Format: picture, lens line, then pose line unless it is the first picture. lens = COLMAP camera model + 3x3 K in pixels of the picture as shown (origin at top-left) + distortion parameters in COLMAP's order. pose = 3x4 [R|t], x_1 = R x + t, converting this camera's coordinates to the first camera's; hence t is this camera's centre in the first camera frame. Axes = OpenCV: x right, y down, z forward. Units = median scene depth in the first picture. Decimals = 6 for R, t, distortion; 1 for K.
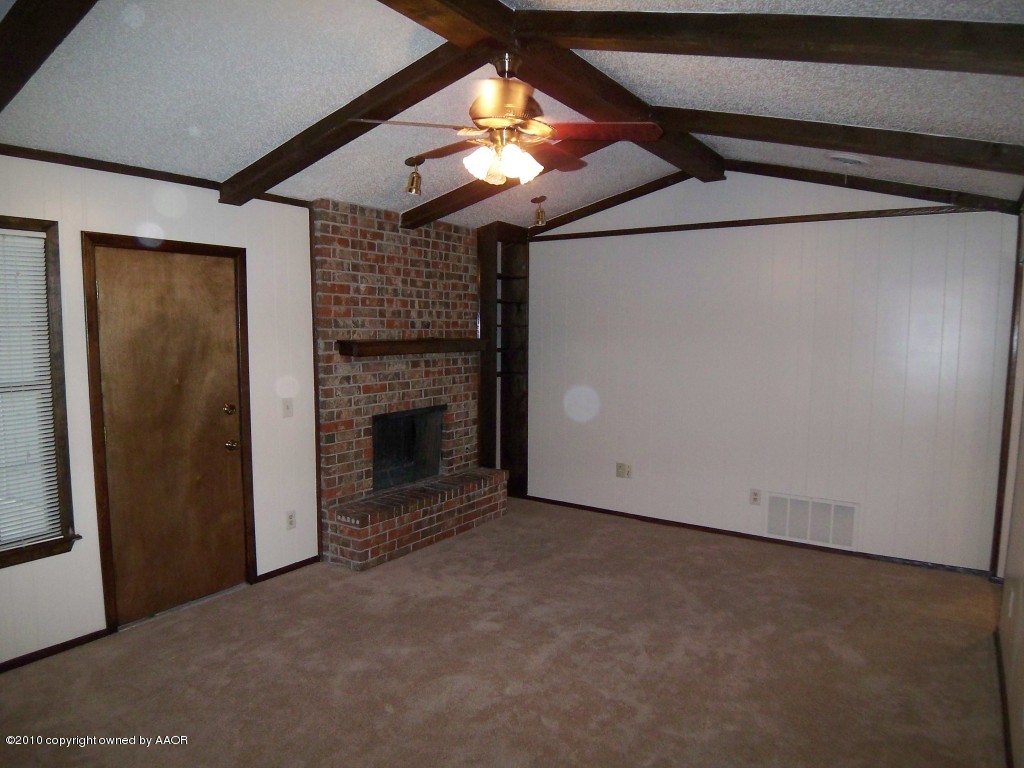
lens RADIAL K [[690.6, 0, 511.6], [0, 690.6, 402.9], [0, 0, 1]] dist [-0.031740, -0.023376]
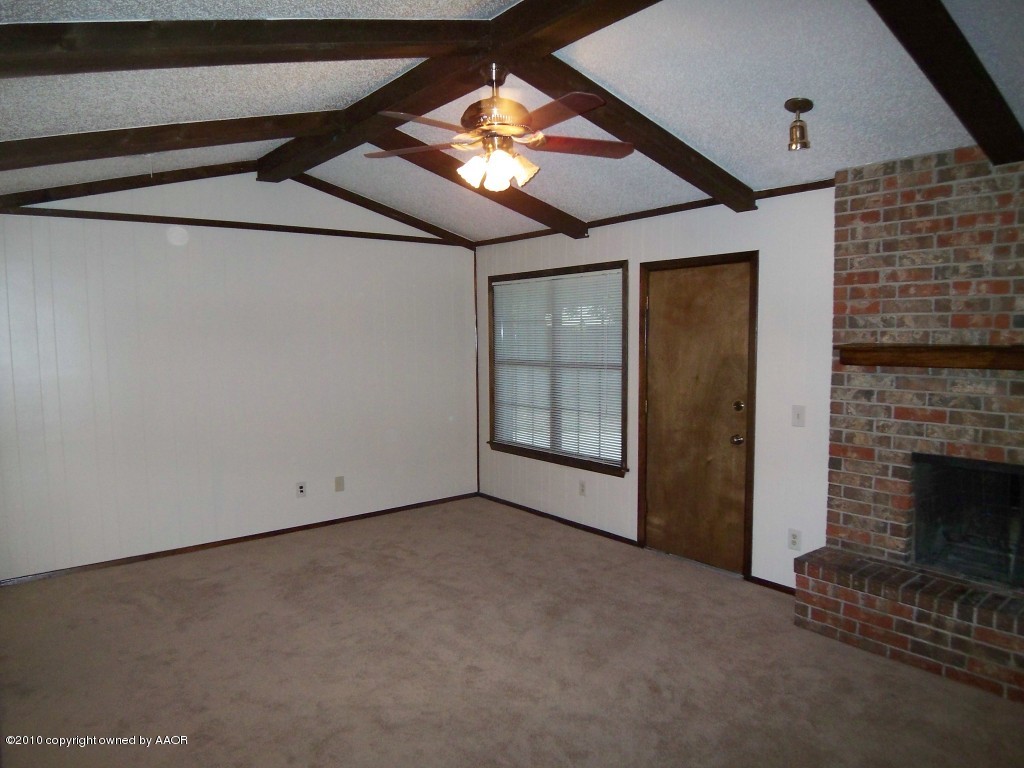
lens RADIAL K [[690.6, 0, 499.7], [0, 690.6, 403.8], [0, 0, 1]] dist [-0.031740, -0.023376]
pose [[-0.342315, 0.091390, -0.935130, 0.598950], [-0.096561, 0.986567, 0.131764, -0.082791], [0.934610, 0.135402, -0.328892, 0.847837]]
